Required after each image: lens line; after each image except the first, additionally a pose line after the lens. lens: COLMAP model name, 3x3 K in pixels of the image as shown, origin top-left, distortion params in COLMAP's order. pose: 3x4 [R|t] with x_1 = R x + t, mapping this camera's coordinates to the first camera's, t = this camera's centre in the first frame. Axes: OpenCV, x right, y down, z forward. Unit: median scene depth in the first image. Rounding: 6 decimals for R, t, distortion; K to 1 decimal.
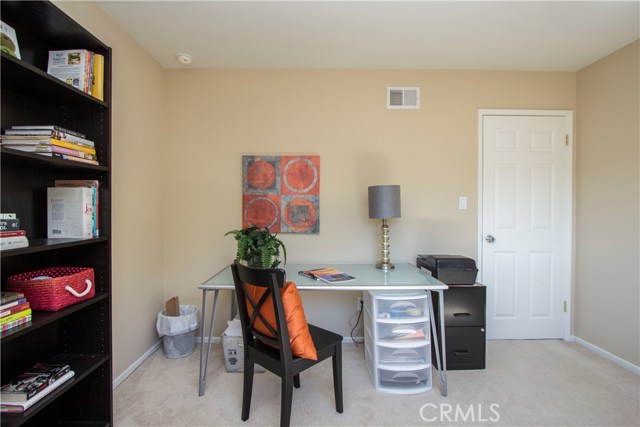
lens RADIAL K [[300.3, 0, 318.6], [0, 300.3, 213.5], [0, 0, 1]] dist [-0.021039, 0.001121]
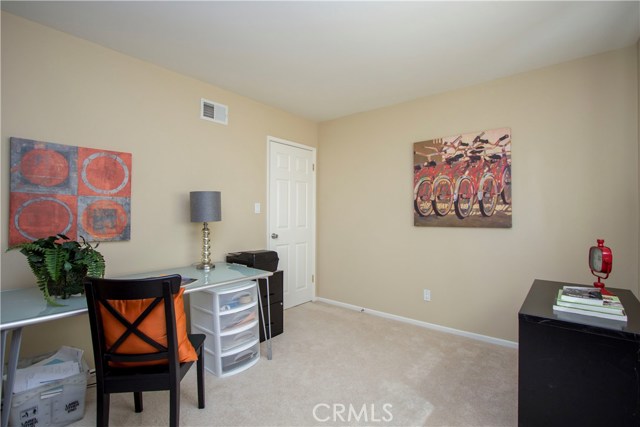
lens RADIAL K [[300.3, 0, 314.0], [0, 300.3, 213.2], [0, 0, 1]] dist [-0.021039, 0.001121]
pose [[0.647513, -0.000777, 0.762054, -0.321278], [0.009008, 0.999937, -0.006634, -0.004014], [-0.762001, 0.011160, 0.647479, 0.011574]]
